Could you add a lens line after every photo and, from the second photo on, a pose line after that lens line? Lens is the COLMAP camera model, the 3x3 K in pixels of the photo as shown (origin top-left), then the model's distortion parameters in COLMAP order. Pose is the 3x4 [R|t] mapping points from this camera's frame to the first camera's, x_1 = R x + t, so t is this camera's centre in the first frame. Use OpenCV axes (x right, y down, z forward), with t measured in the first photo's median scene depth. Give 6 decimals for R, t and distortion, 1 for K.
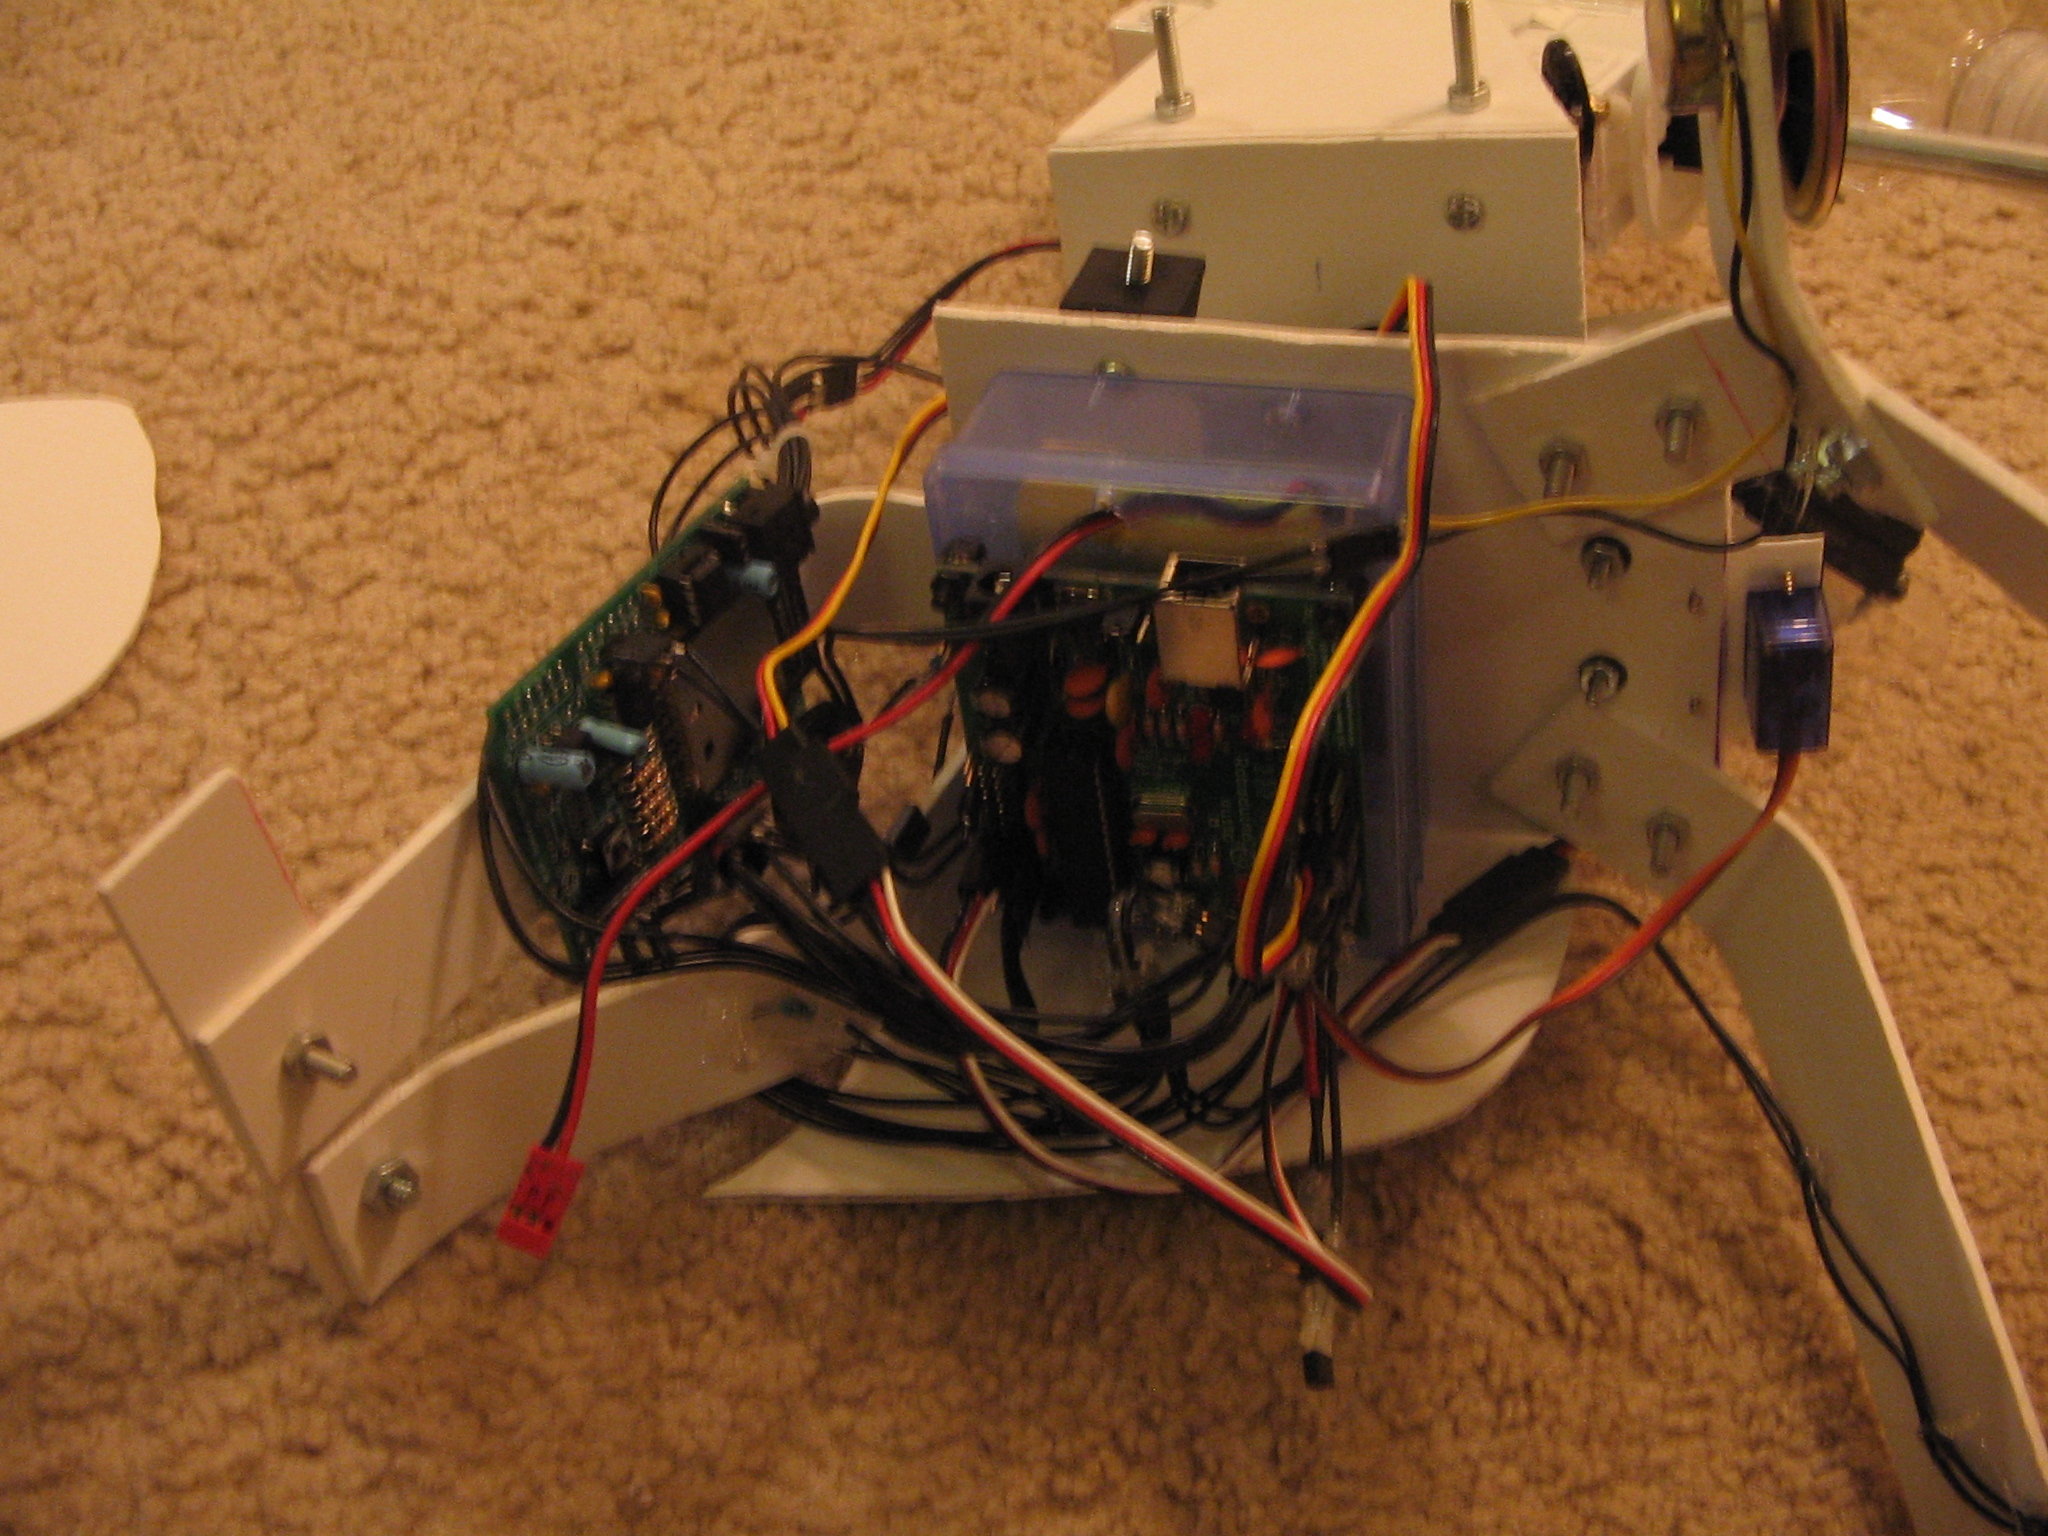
lens RADIAL K [[2796.6, 0, 1024.0], [0, 2796.6, 768.0], [0, 0, 1]] dist [-0.124741, -0.011686]
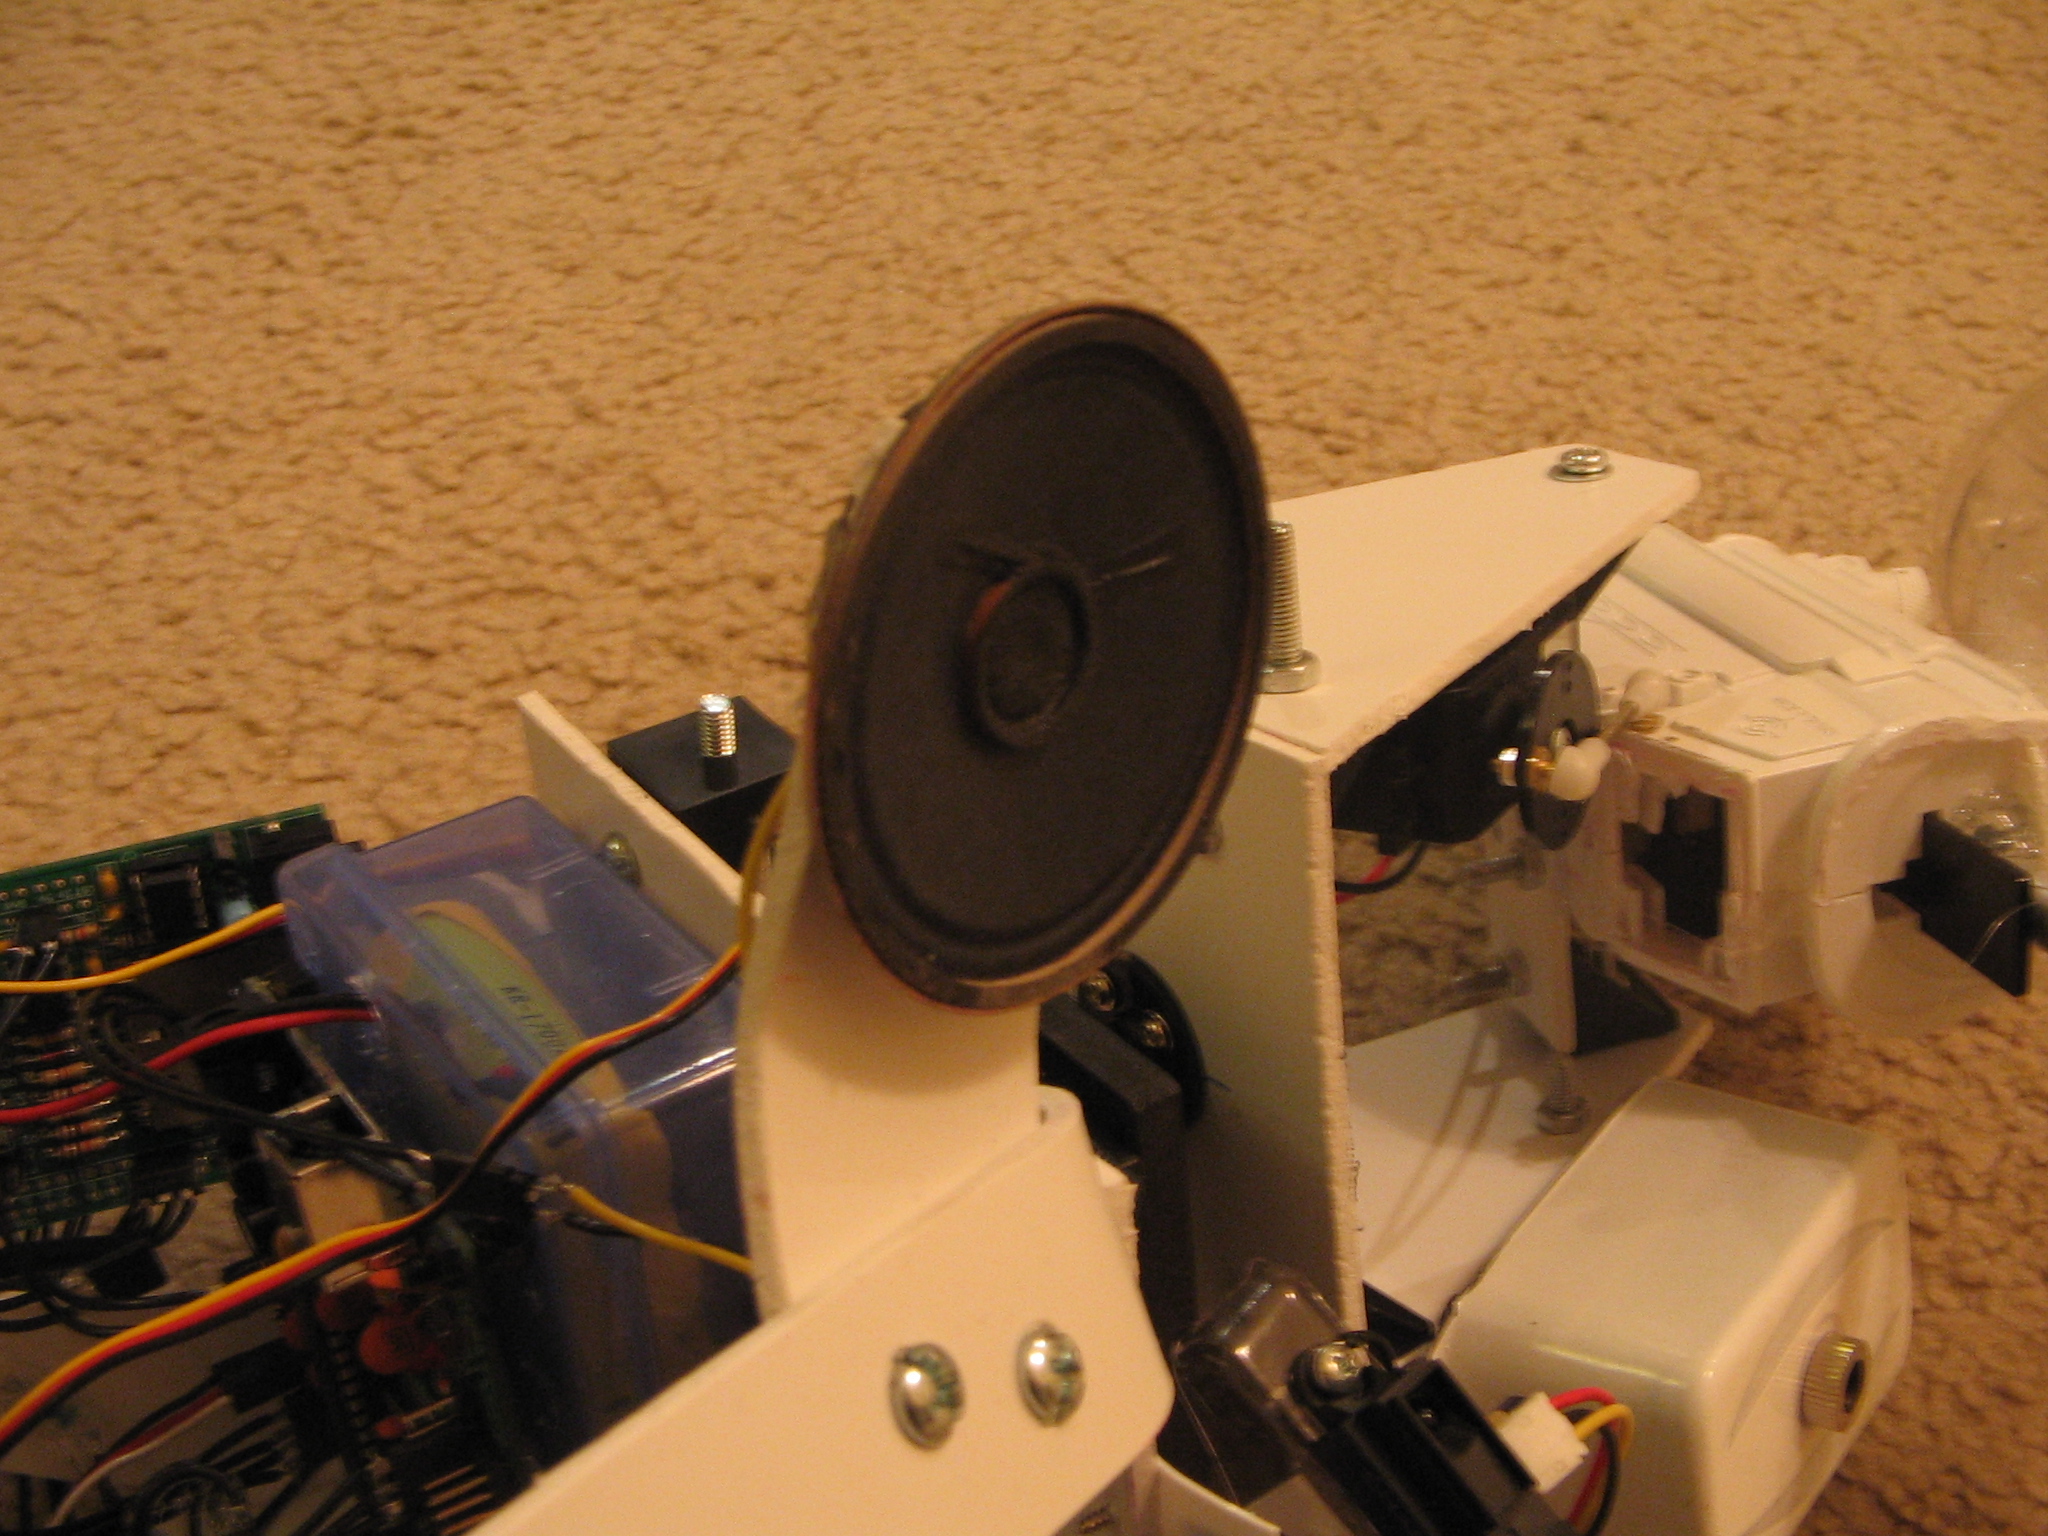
lens RADIAL K [[2796.6, 0, 1024.0], [0, 2796.6, 768.0], [0, 0, 1]] dist [-0.124741, -0.011686]
pose [[0.737850, 0.373643, -0.562111, 0.378908], [-0.430359, 0.901992, 0.034659, -0.170636], [0.519970, 0.216336, 0.826335, 0.309449]]
